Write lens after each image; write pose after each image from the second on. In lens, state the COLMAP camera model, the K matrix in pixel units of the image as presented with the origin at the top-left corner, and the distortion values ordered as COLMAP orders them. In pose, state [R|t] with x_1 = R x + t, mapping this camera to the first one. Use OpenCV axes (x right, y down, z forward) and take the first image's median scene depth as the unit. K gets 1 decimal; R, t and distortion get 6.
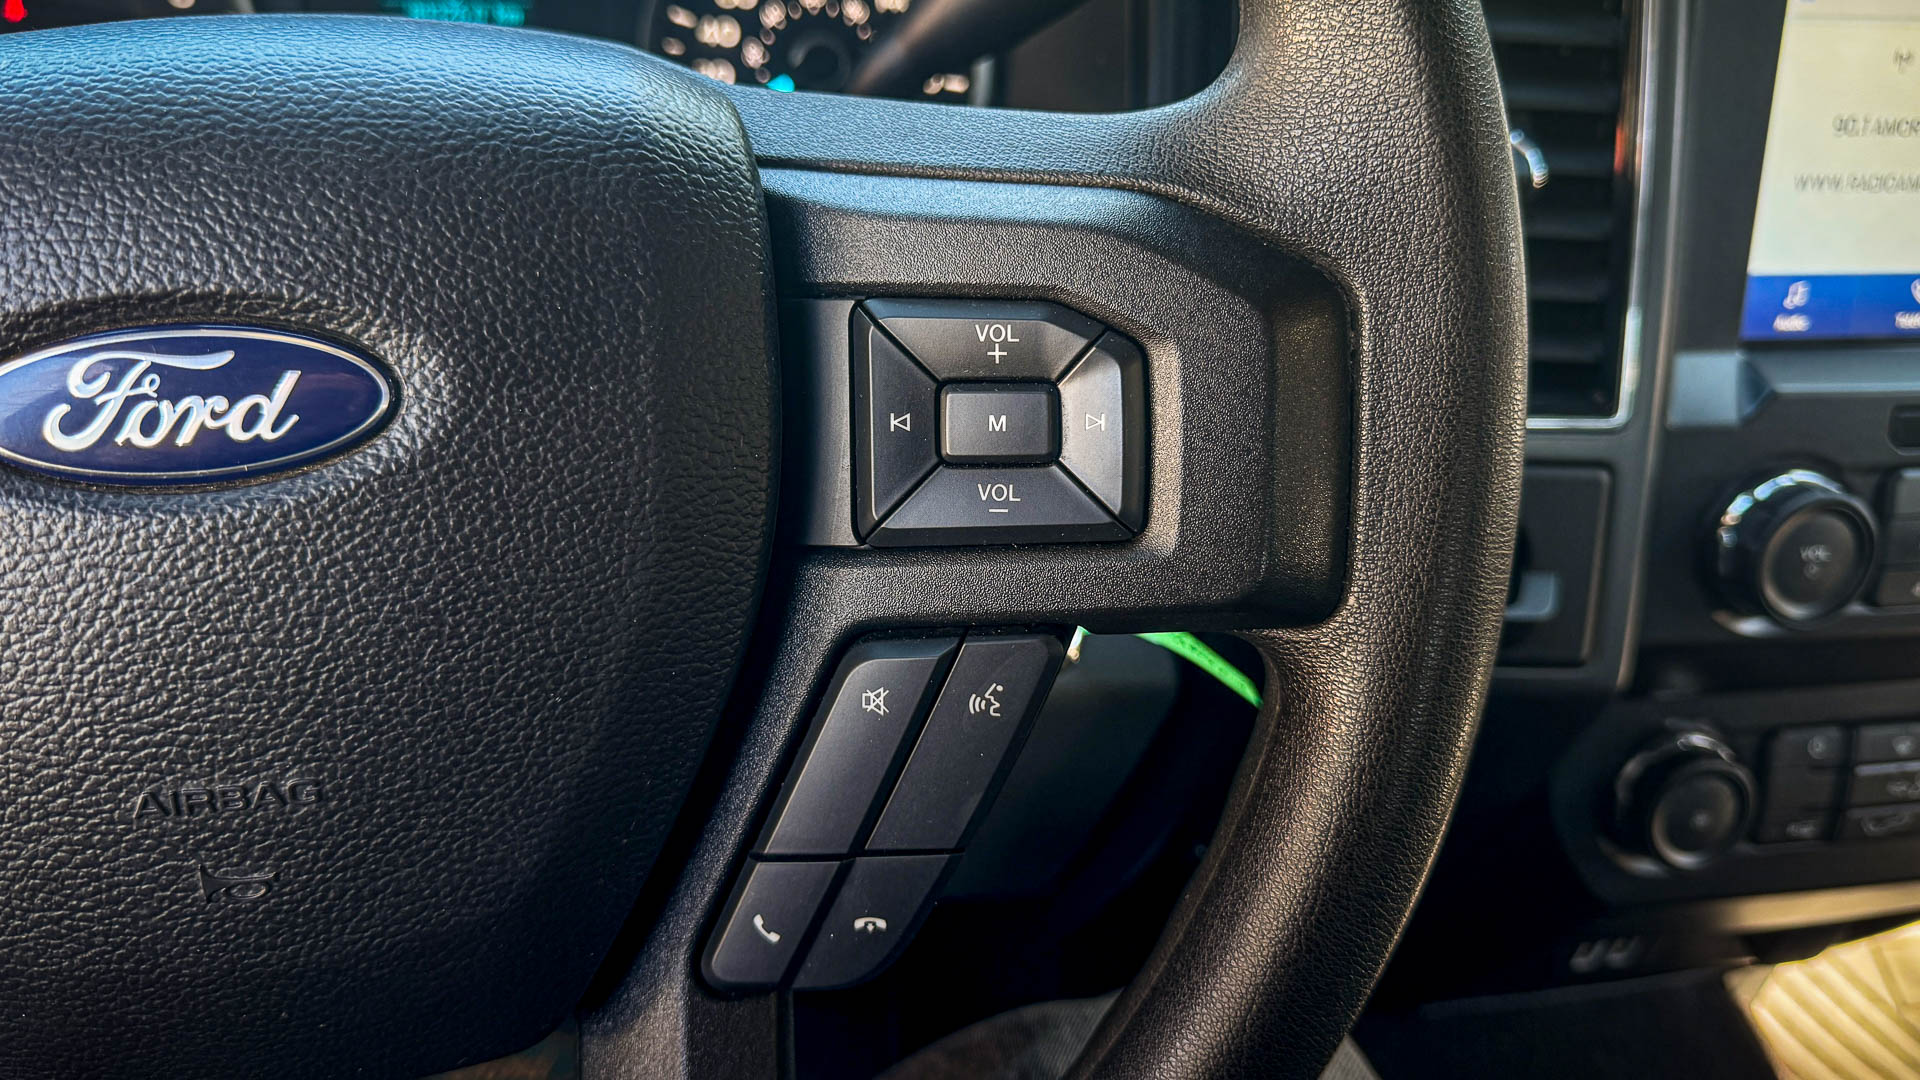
lens RADIAL K [[1561.0, 0, 957.6], [0, 1561.0, 541.2], [0, 0, 1]] dist [-0.031343, -0.008265]
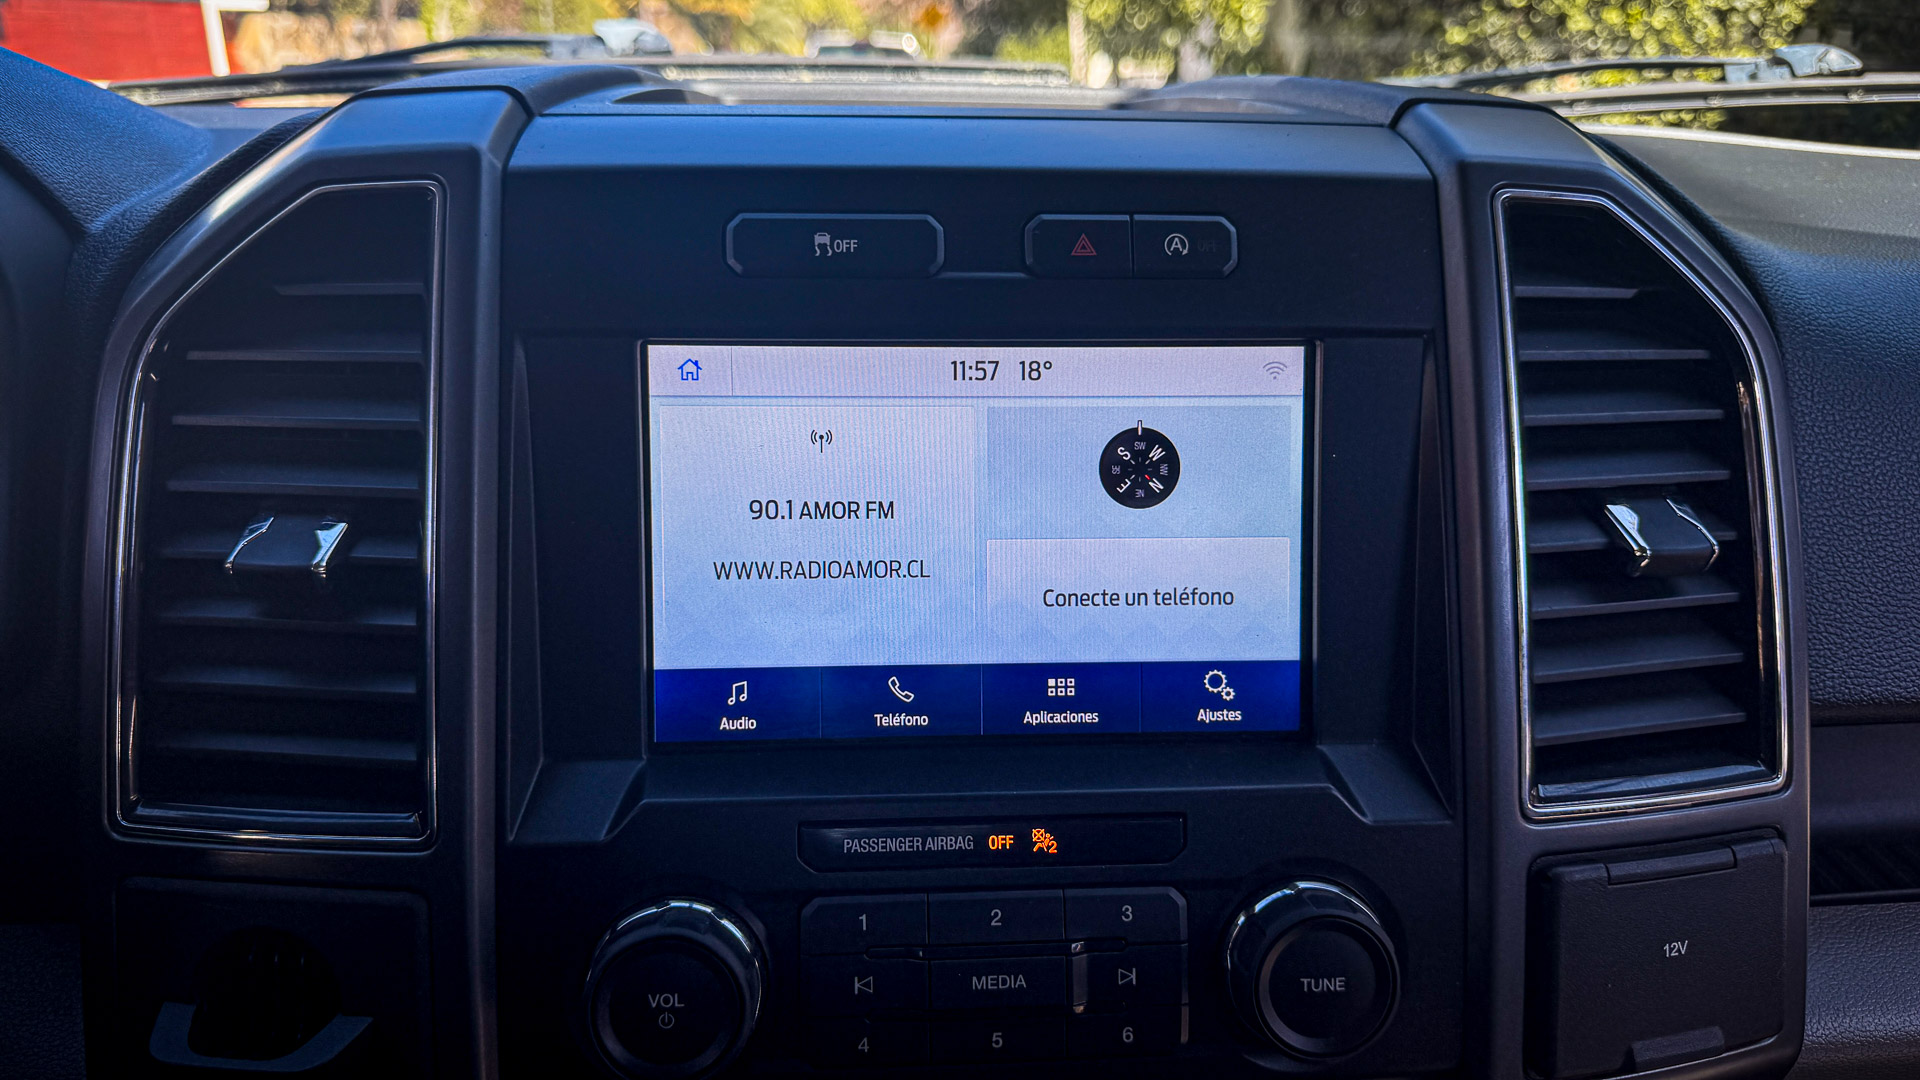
lens RADIAL K [[1381.9, 0, 960.1], [0, 1381.9, 535.3], [0, 0, 1]] dist [0.109135, -0.181151]
pose [[0.995212, -0.009149, -0.097315, 1.442970], [-0.016066, 0.966757, -0.255193, -0.083243], [0.096415, 0.255535, 0.961980, 0.400180]]
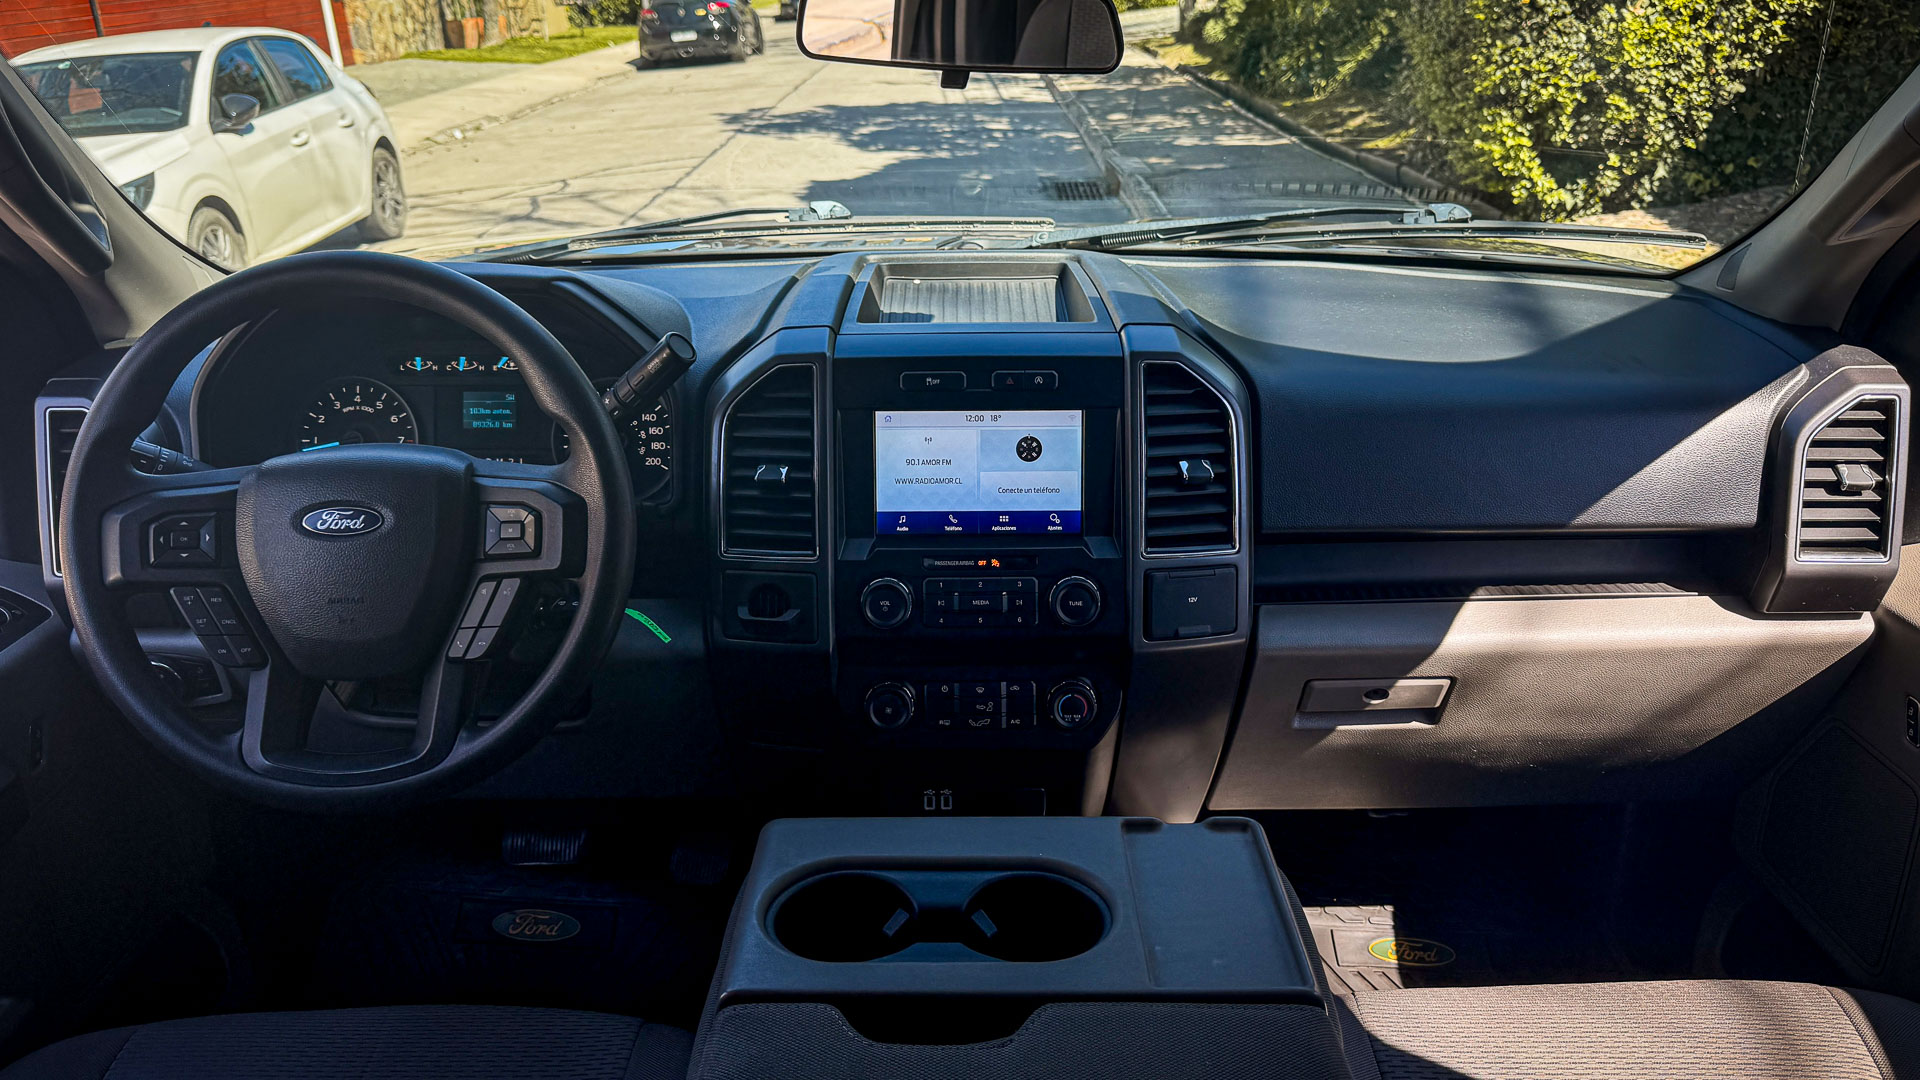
lens RADIAL K [[1420.8, 0, 963.6], [0, 1420.8, 540.7], [0, 0, 1]] dist [0.117797, -0.220785]
pose [[0.986785, 0.005284, -0.161951, 2.088195], [-0.035843, 0.981827, -0.186363, 0.716113], [0.158023, 0.189705, 0.969041, -2.990657]]
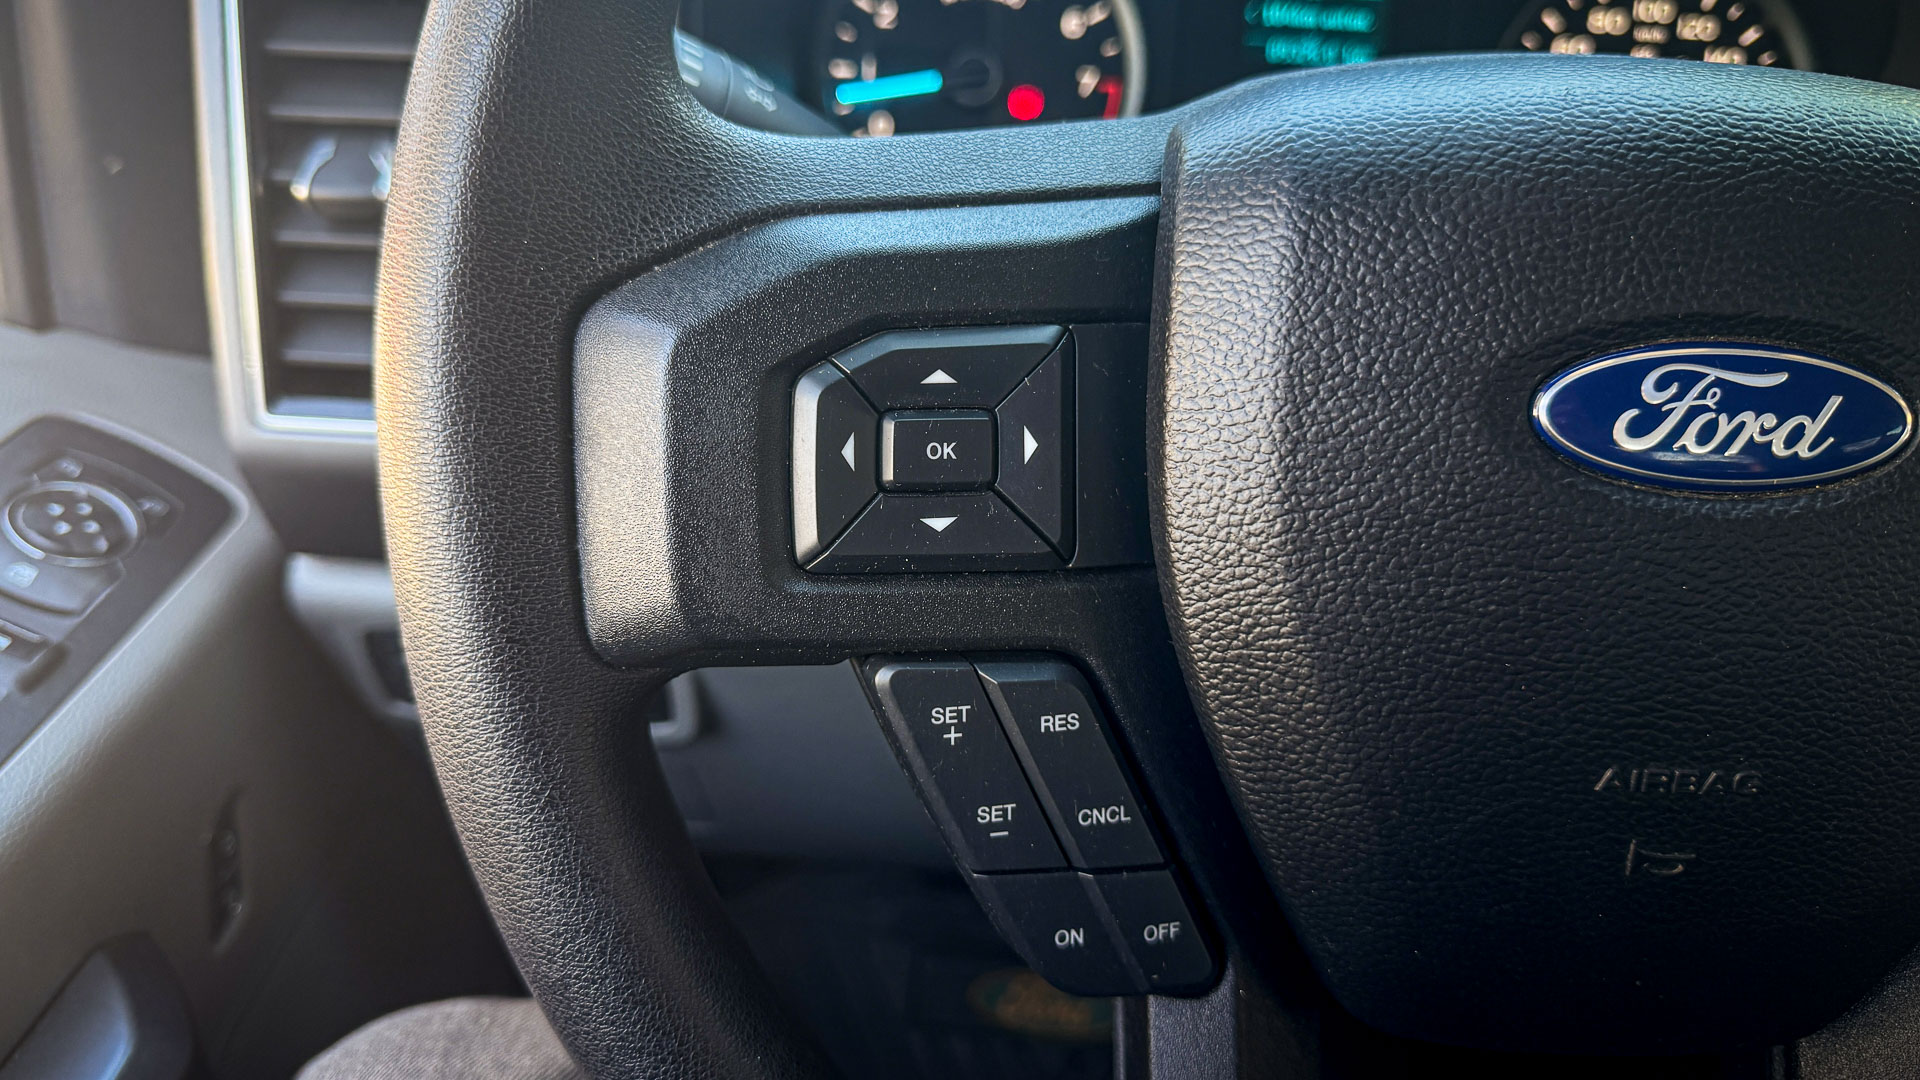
lens RADIAL K [[1420.8, 0, 963.6], [0, 1420.8, 540.7], [0, 0, 1]] dist [0.117797, -0.220785]
pose [[0.975600, 0.102863, -0.193969, -0.721880], [-0.102992, 0.994637, 0.009447, 0.036969], [0.193901, 0.010760, 0.980962, -0.076071]]
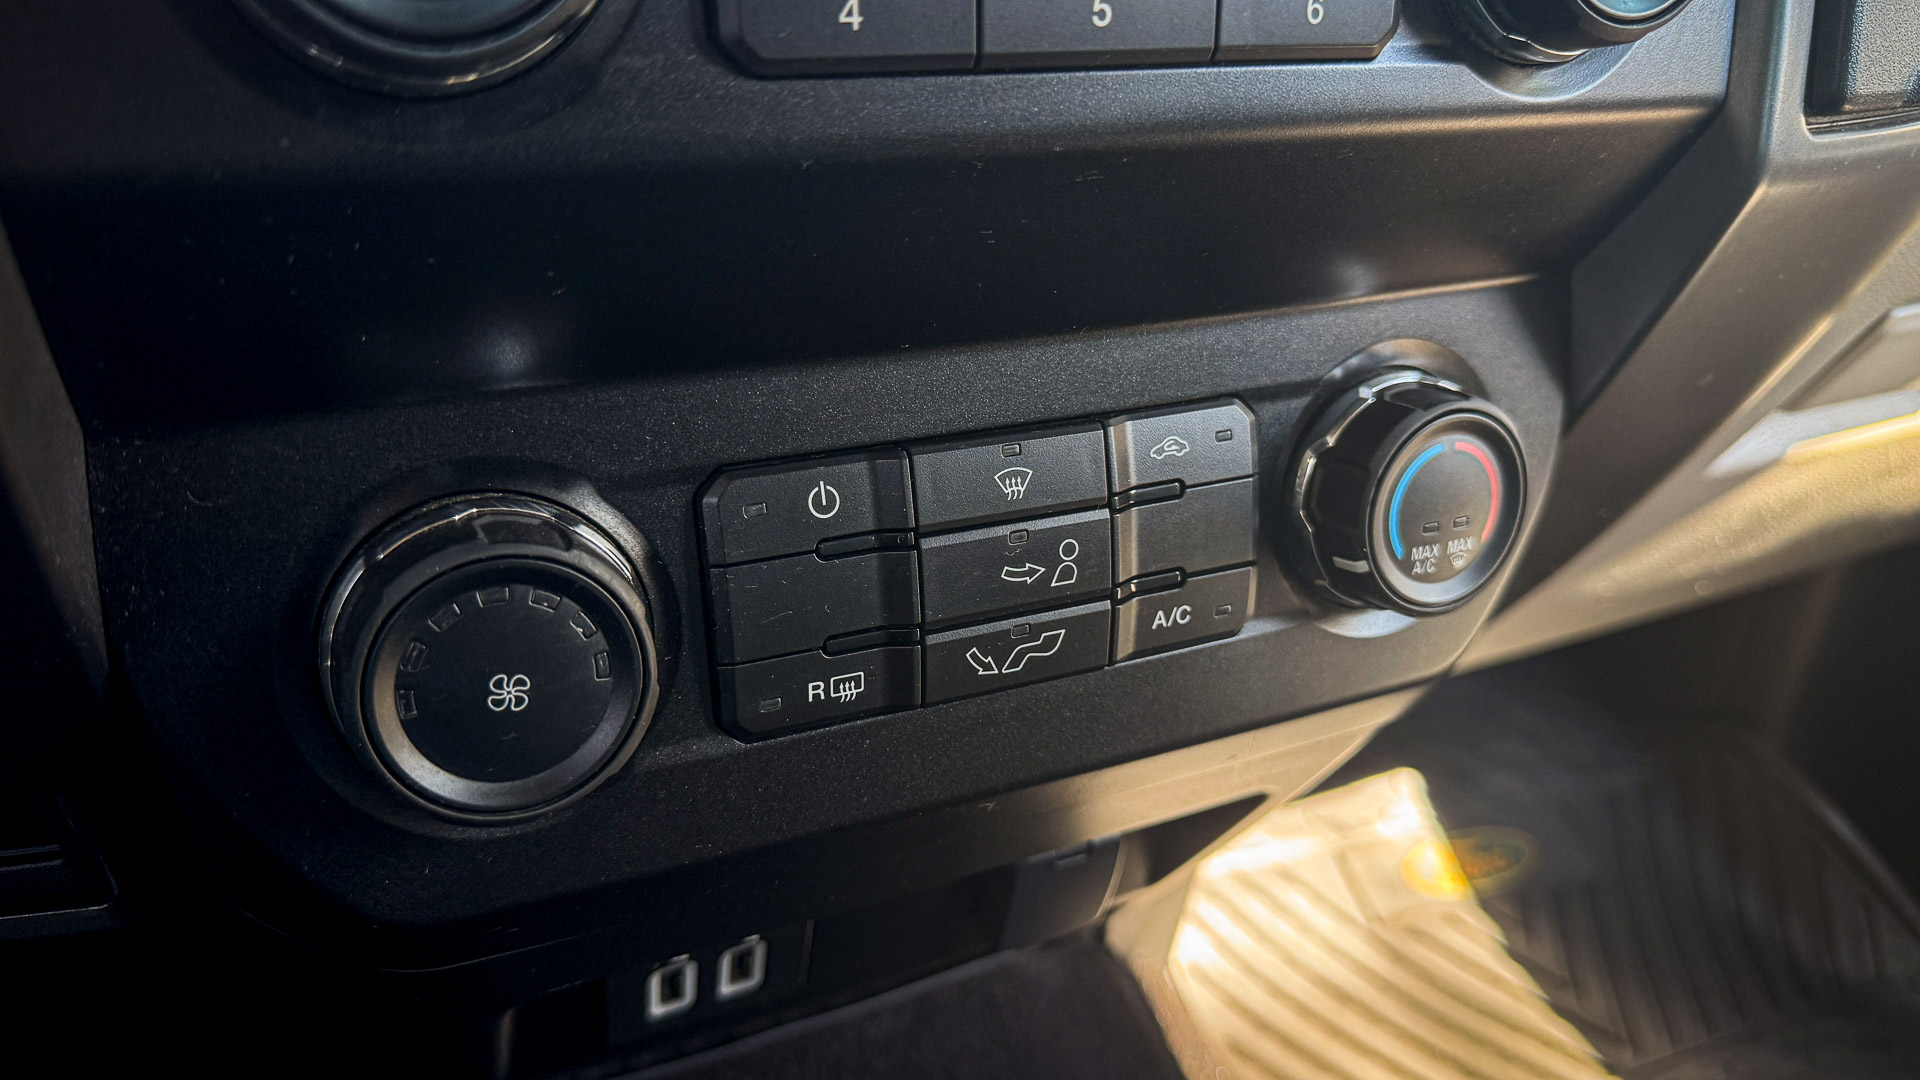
lens RADIAL K [[1420.8, 0, 963.6], [0, 1420.8, 540.7], [0, 0, 1]] dist [0.117797, -0.220785]
pose [[0.965033, -0.115061, 0.235526, 1.057343], [0.119754, 0.992787, -0.005669, 0.323188], [-0.233175, 0.033676, 0.971852, 1.243428]]
